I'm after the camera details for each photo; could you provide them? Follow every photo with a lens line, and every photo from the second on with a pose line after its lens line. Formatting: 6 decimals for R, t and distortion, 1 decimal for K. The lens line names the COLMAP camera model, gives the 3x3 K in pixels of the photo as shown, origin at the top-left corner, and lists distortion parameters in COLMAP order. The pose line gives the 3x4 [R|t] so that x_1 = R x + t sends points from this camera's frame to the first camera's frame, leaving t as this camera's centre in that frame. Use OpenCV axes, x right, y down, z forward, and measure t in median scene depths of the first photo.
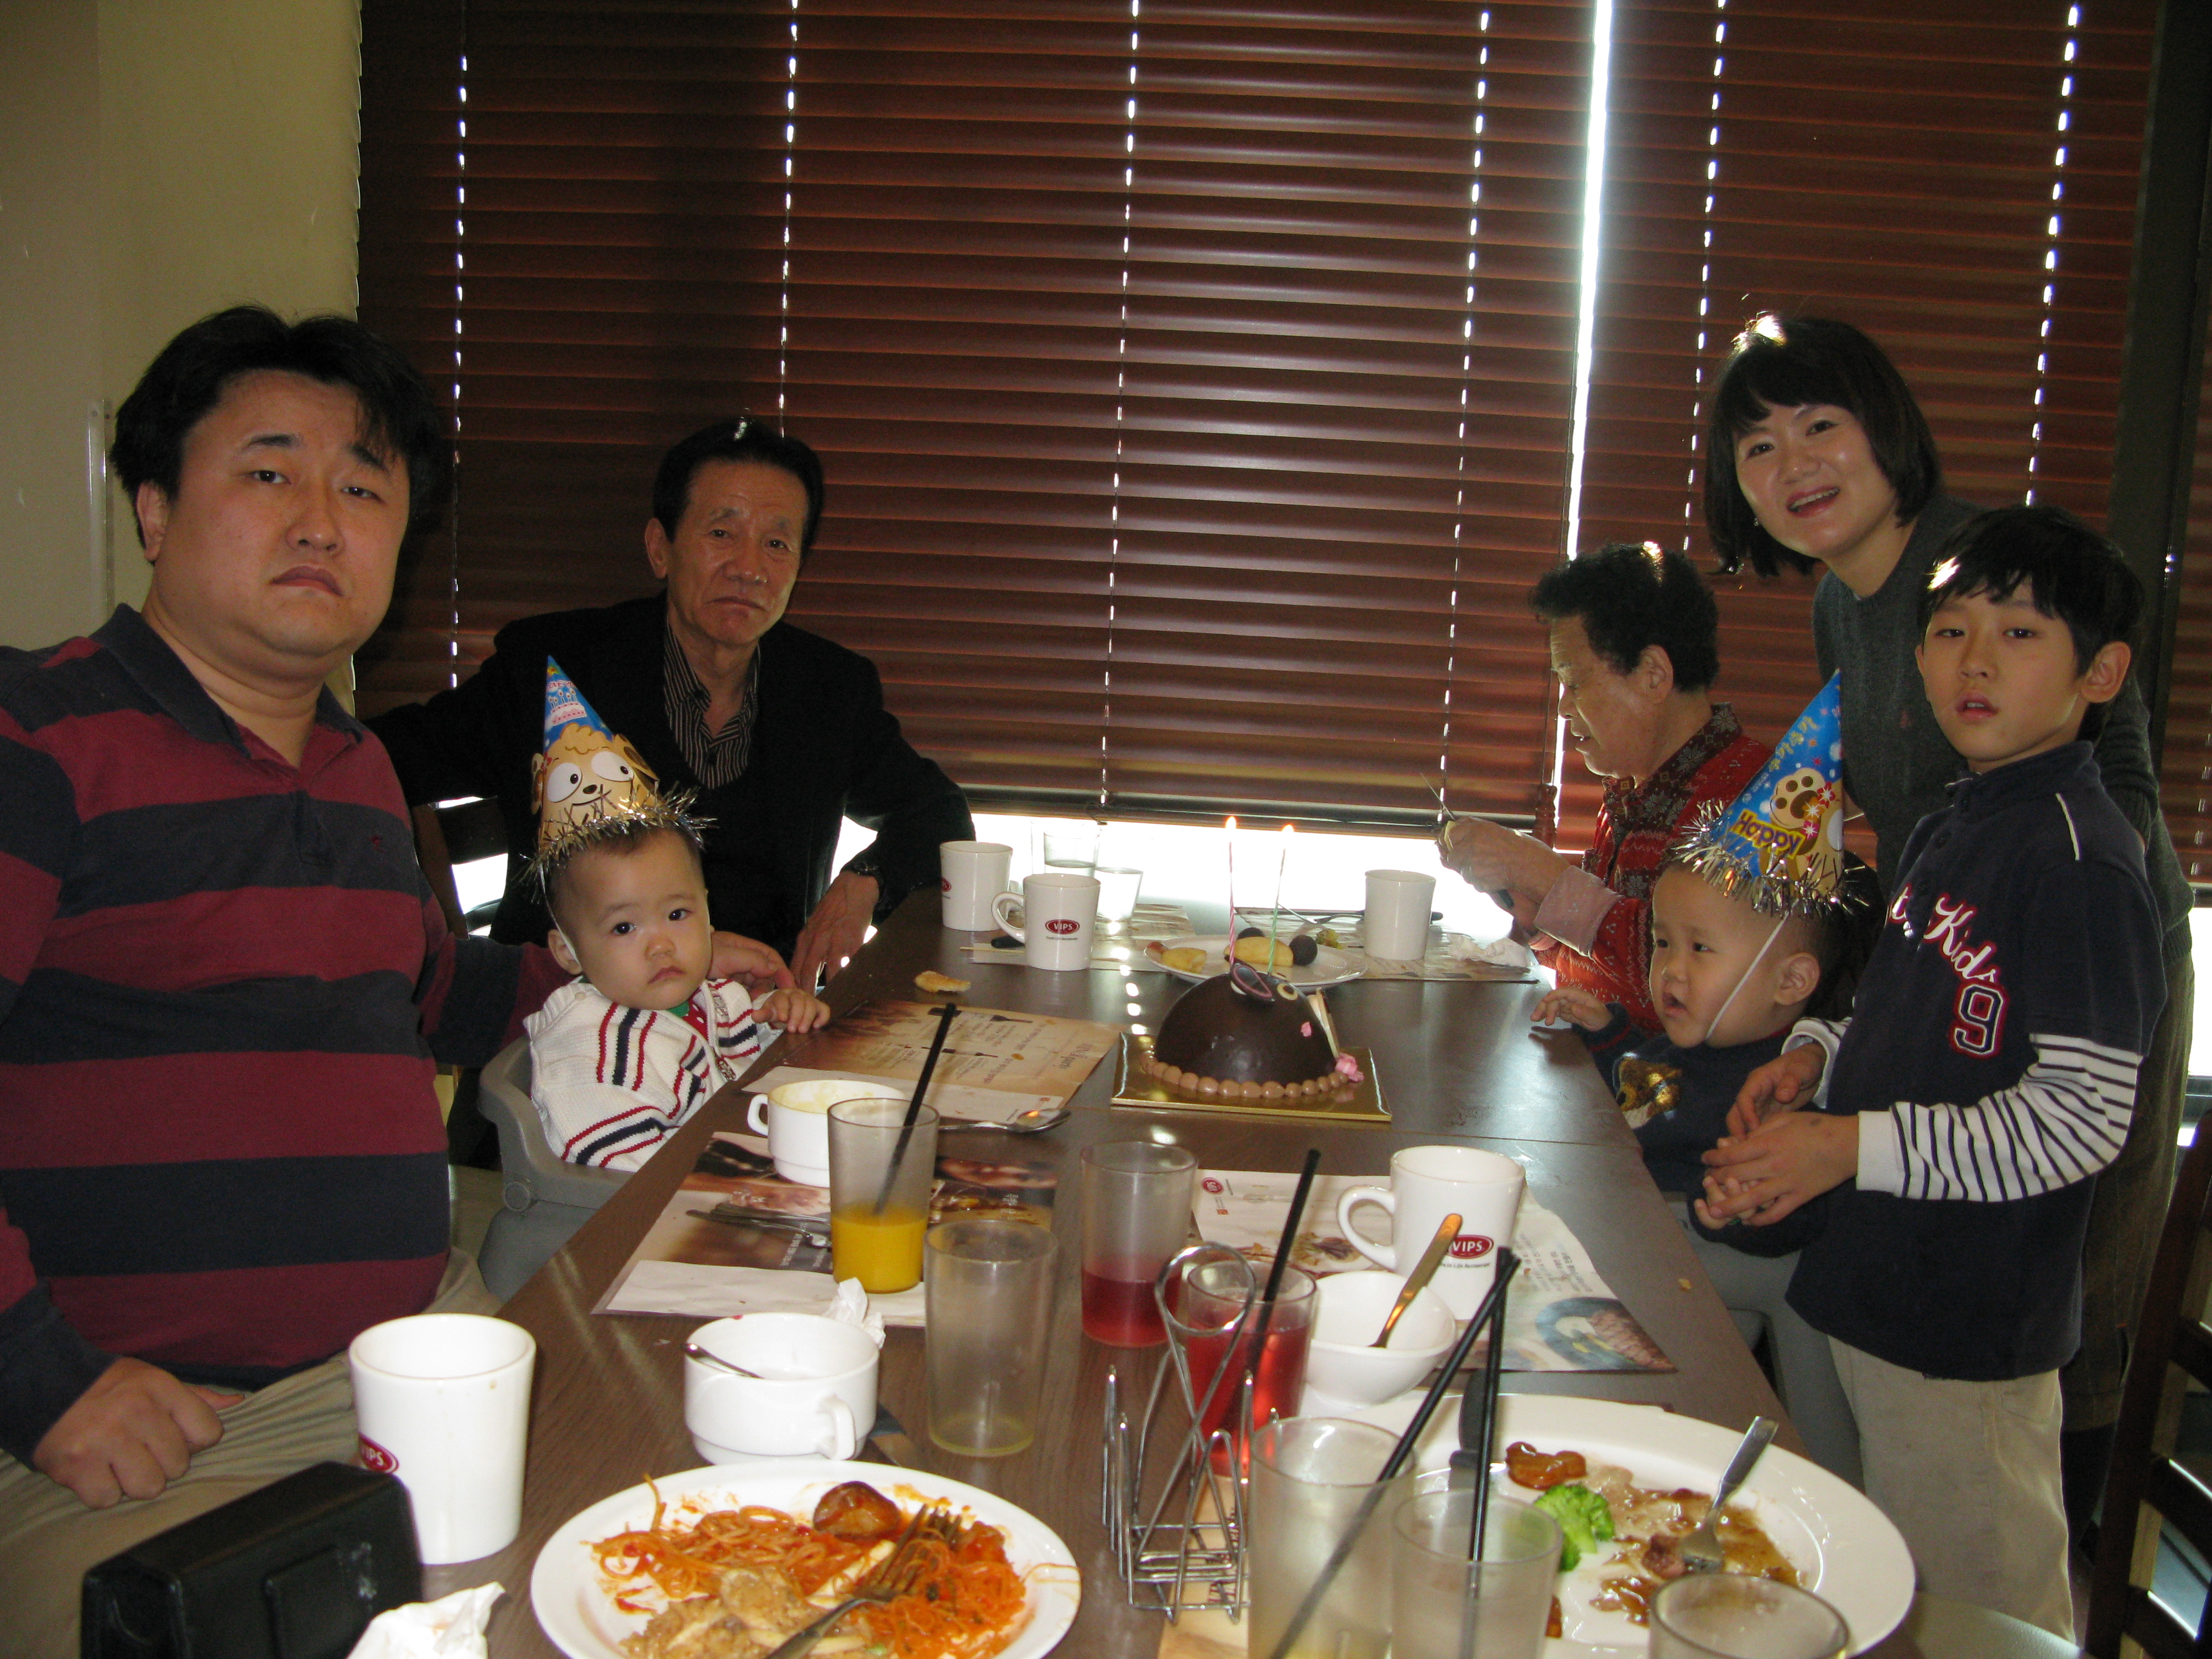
lens RADIAL K [[2254.5, 0, 1112.0], [0, 2254.5, 852.4], [0, 0, 1]] dist [-0.202481, 0.251328]
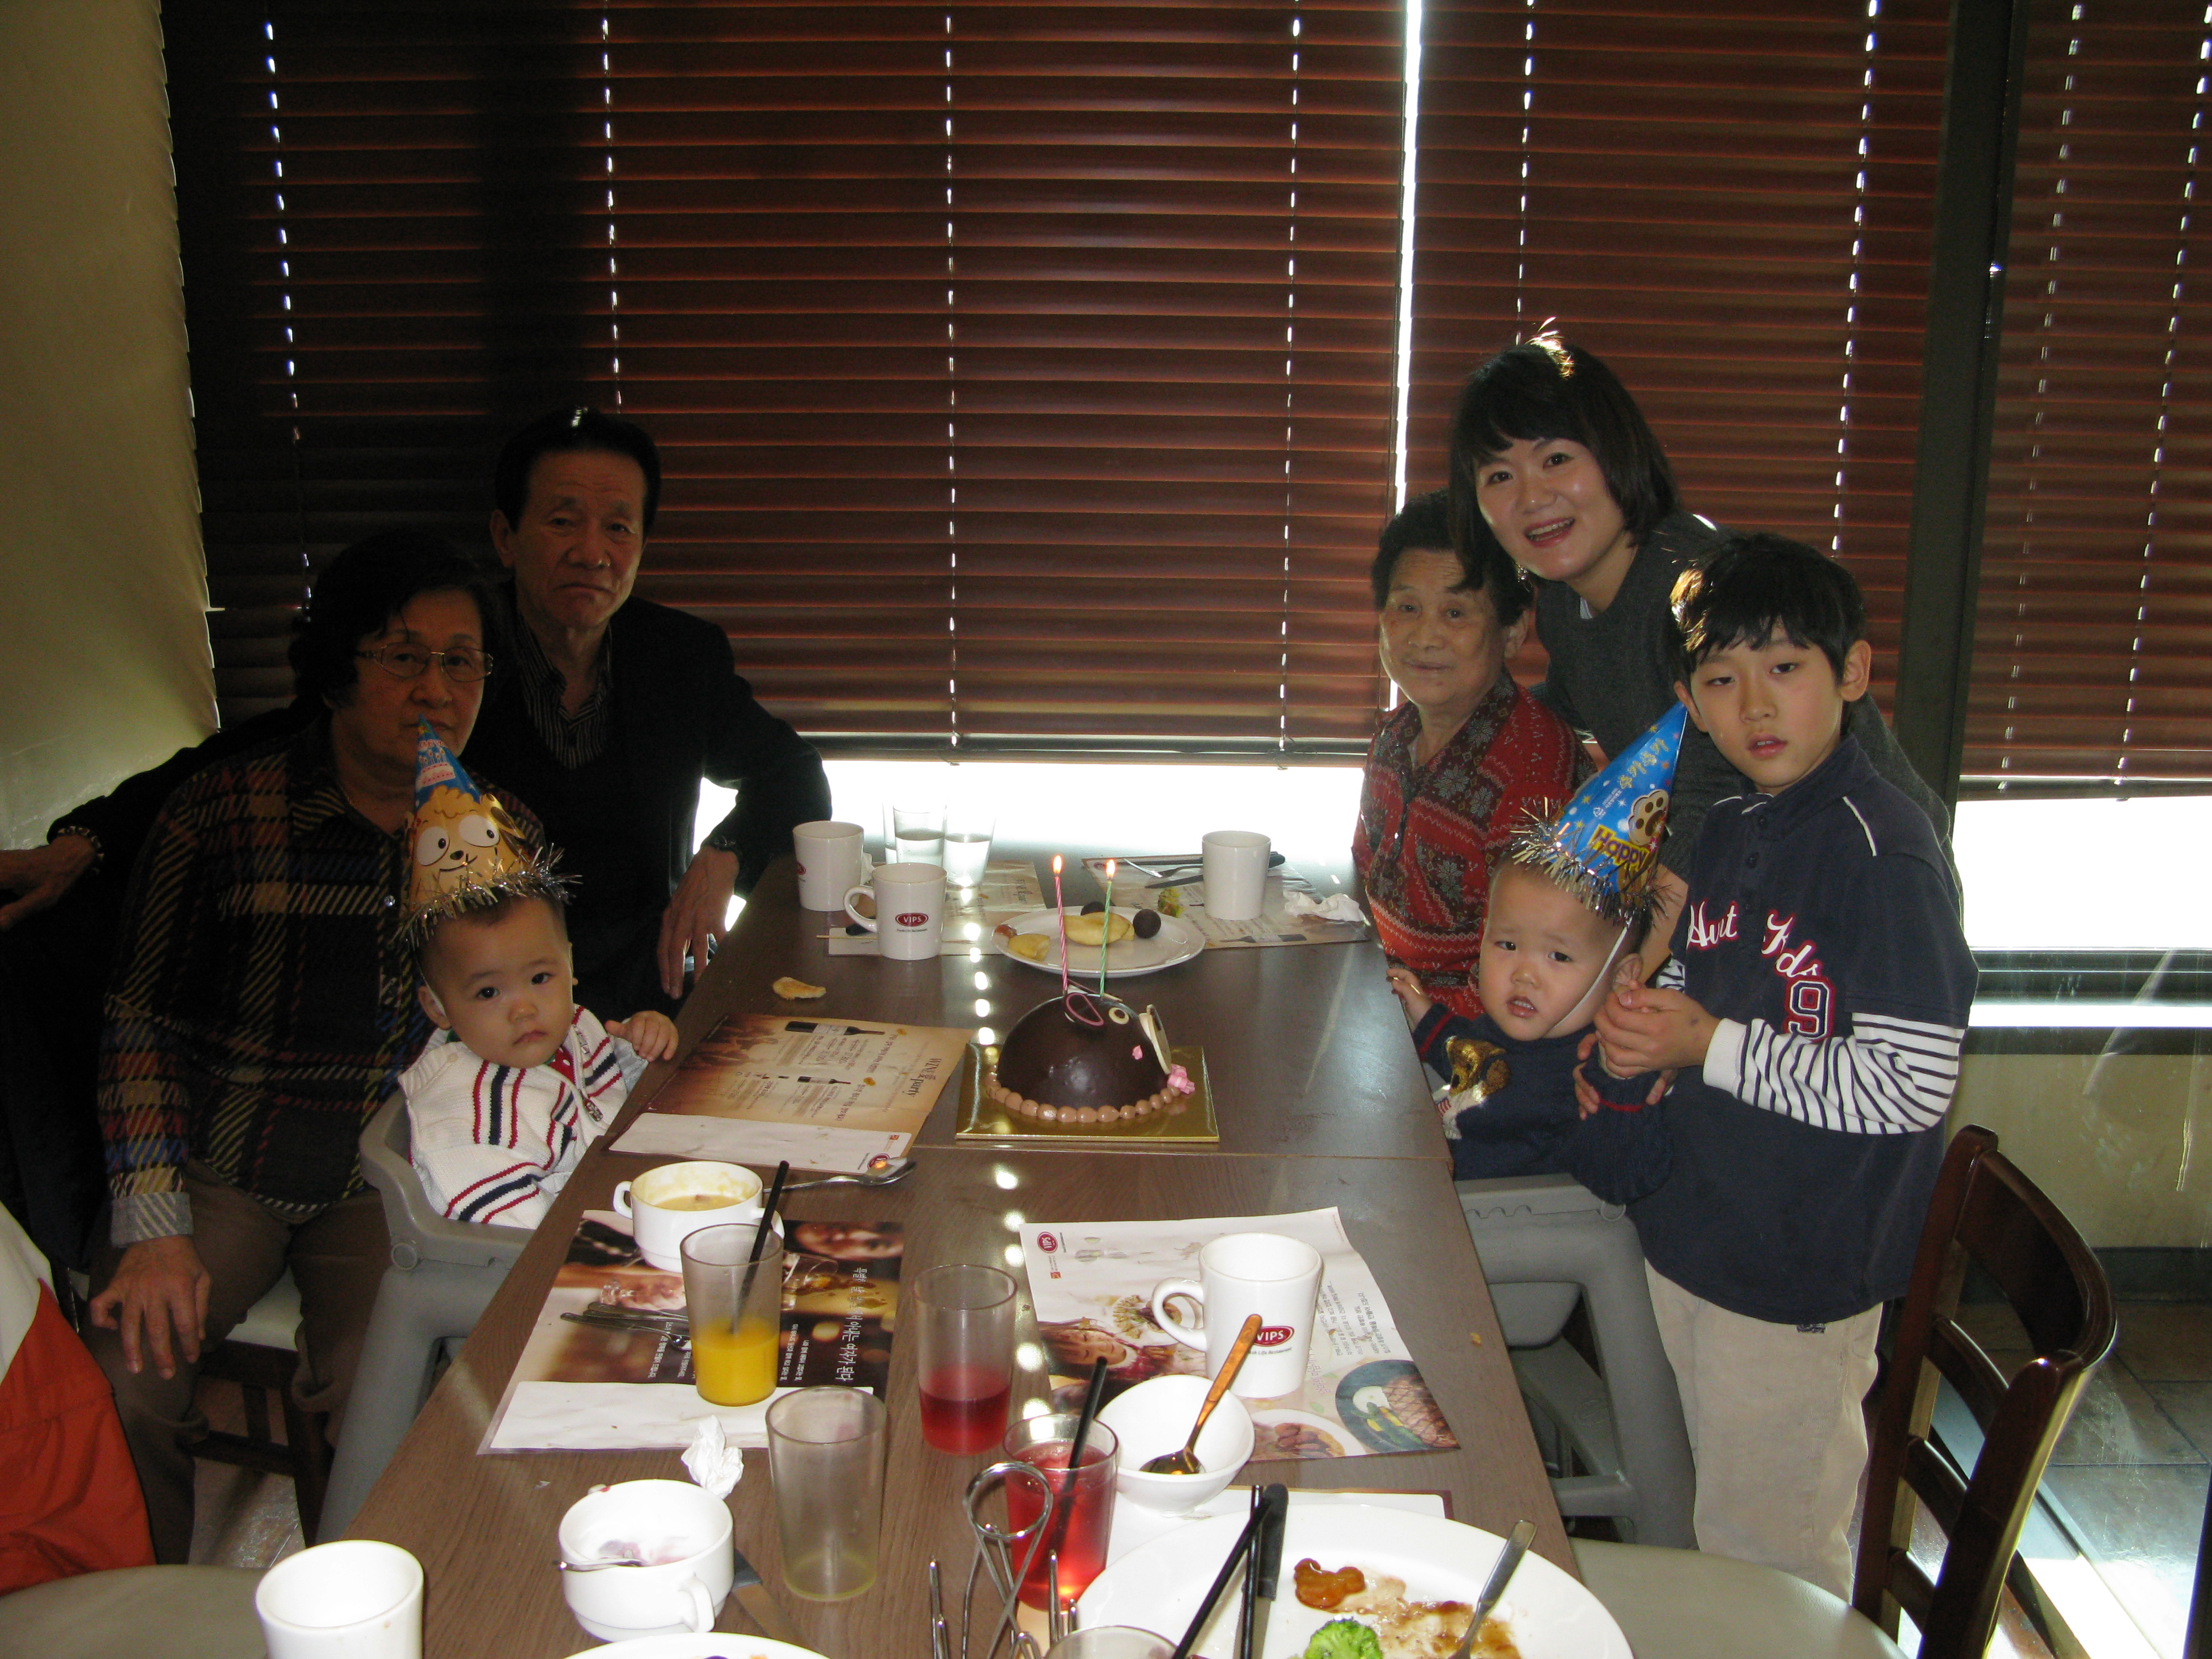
lens RADIAL K [[2254.5, 0, 1112.0], [0, 2254.5, 852.4], [0, 0, 1]] dist [-0.202481, 0.251328]
pose [[0.997787, -0.050554, 0.043180, 0.033633], [0.045428, 0.992624, 0.112399, -0.137633], [-0.048543, -0.110188, 0.992725, -0.047455]]
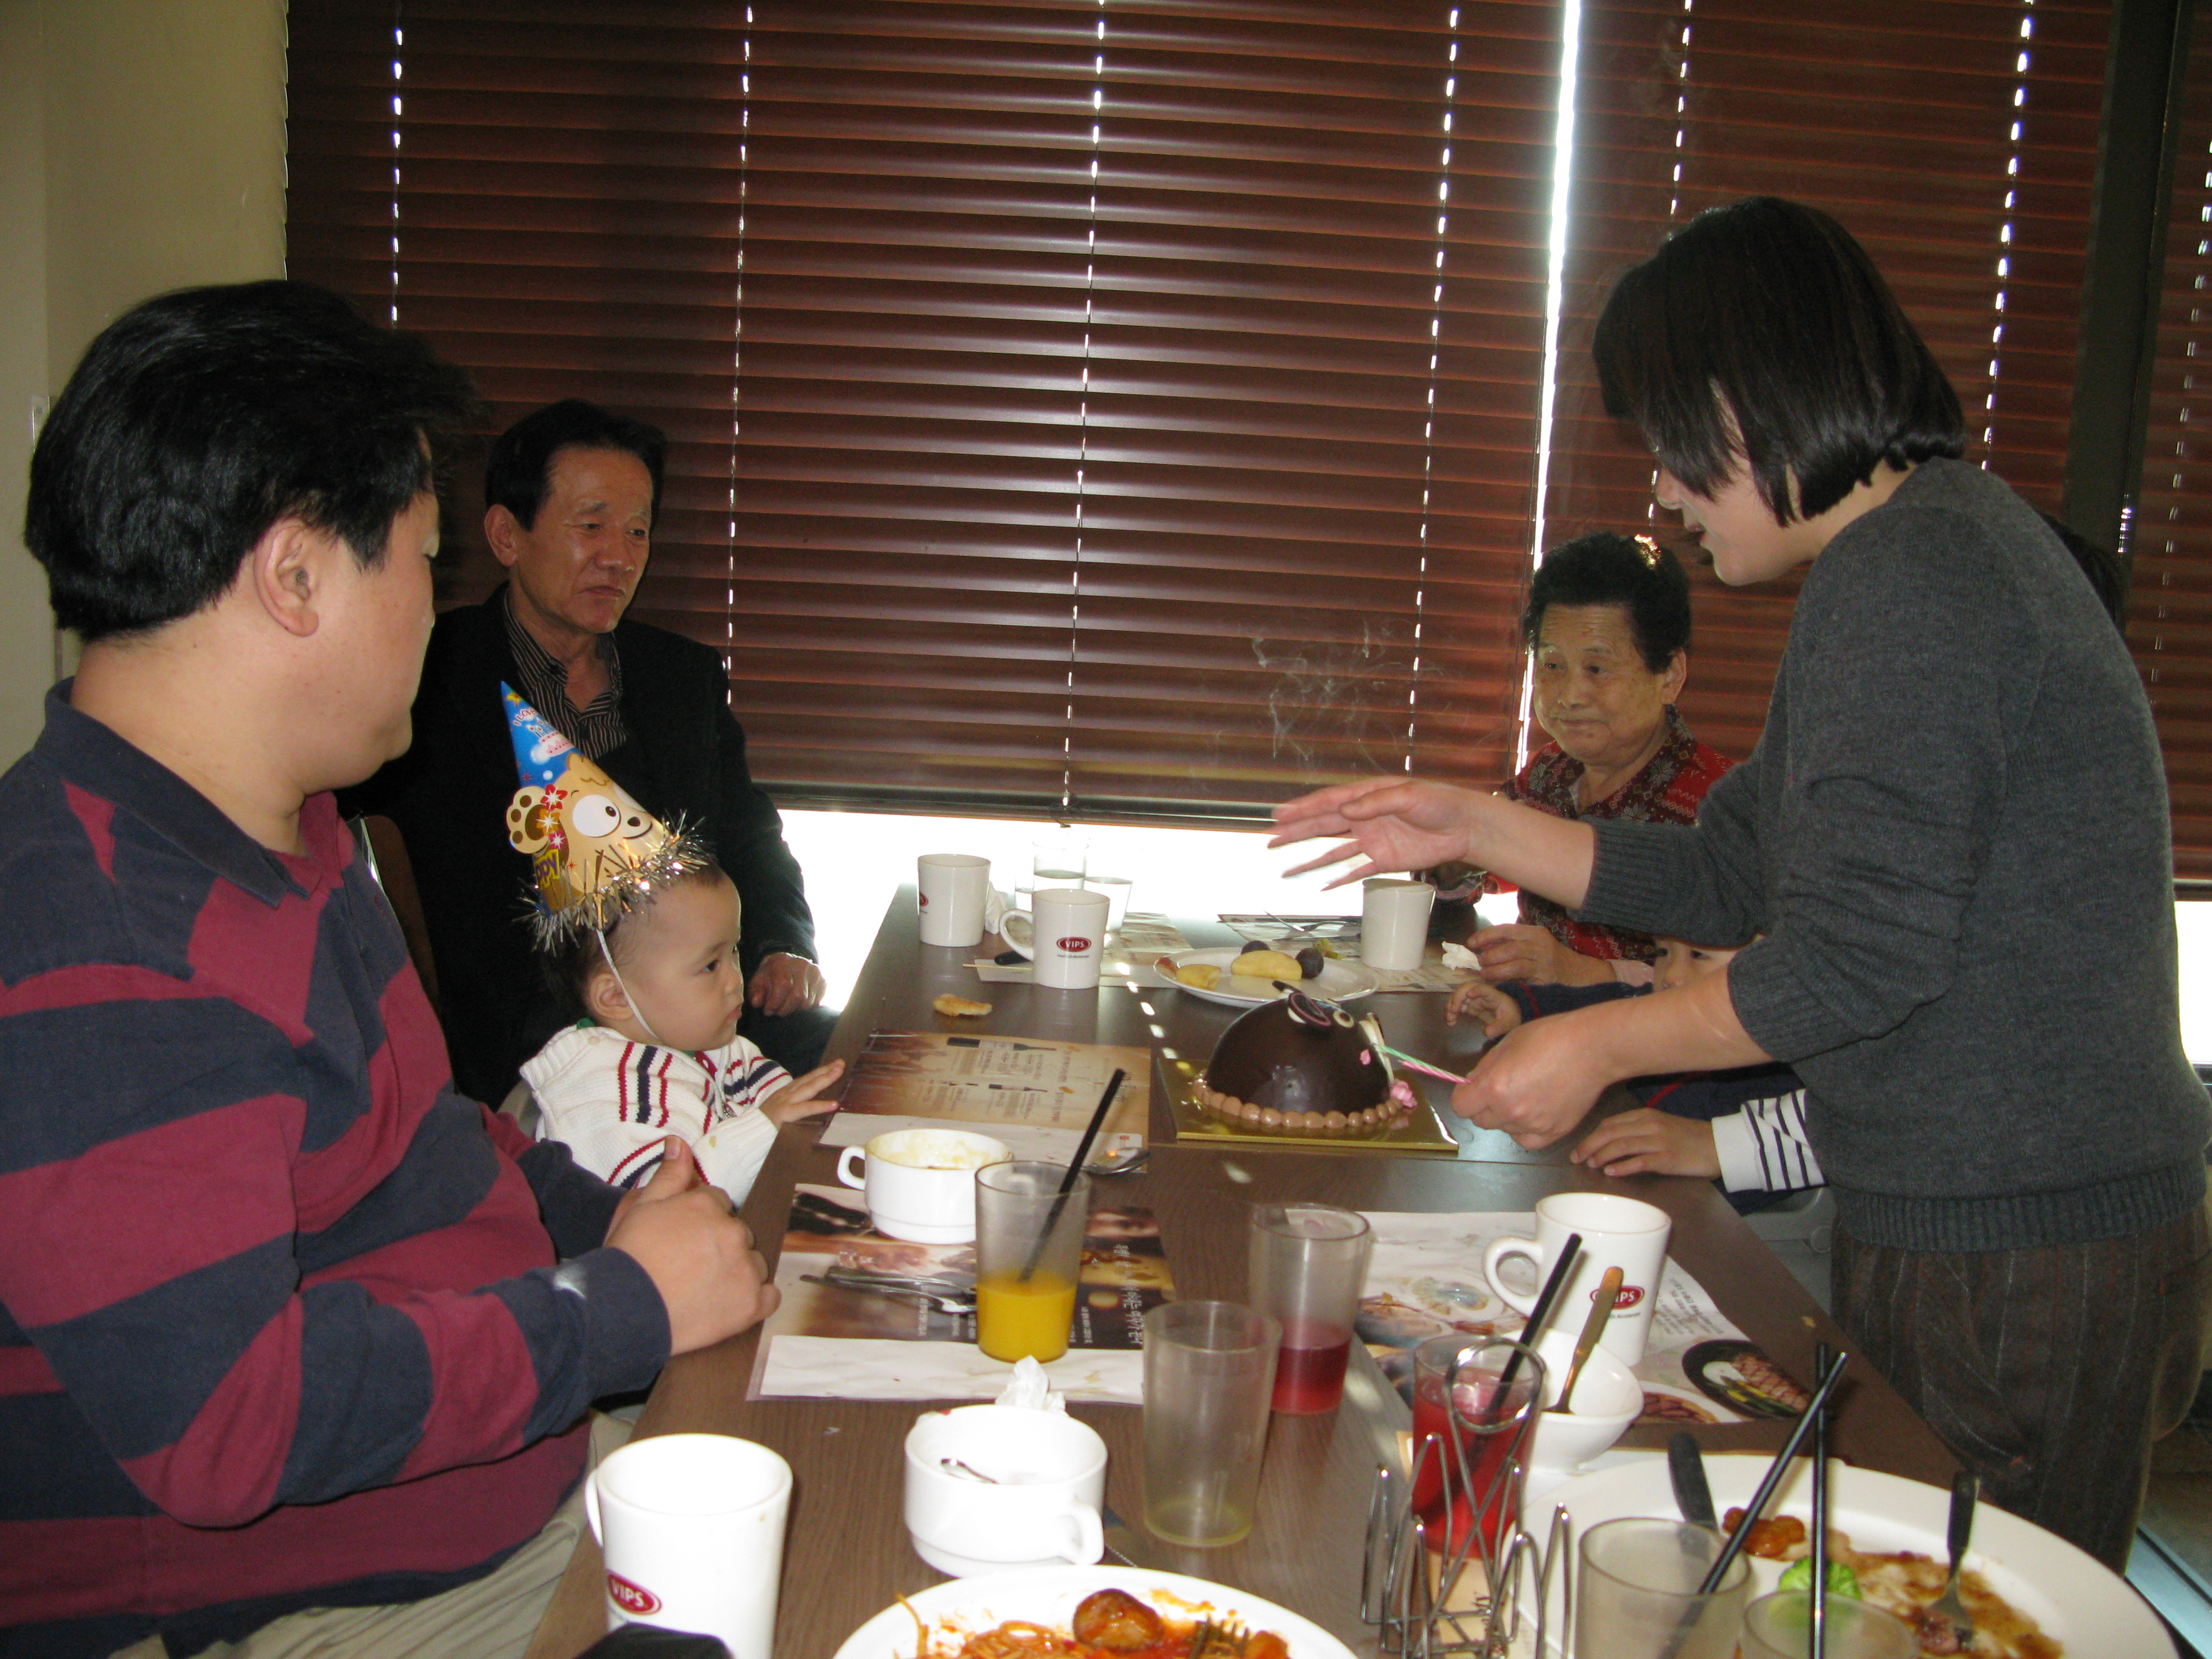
lens RADIAL K [[2253.9, 0, 1123.2], [0, 2253.9, 853.7], [0, 0, 1]] dist [-0.202306, 0.252887]
pose [[0.995929, -0.009018, 0.089689, -0.109252], [0.007384, 0.999801, 0.018530, -0.030560], [-0.089838, -0.017792, 0.995797, 0.026021]]
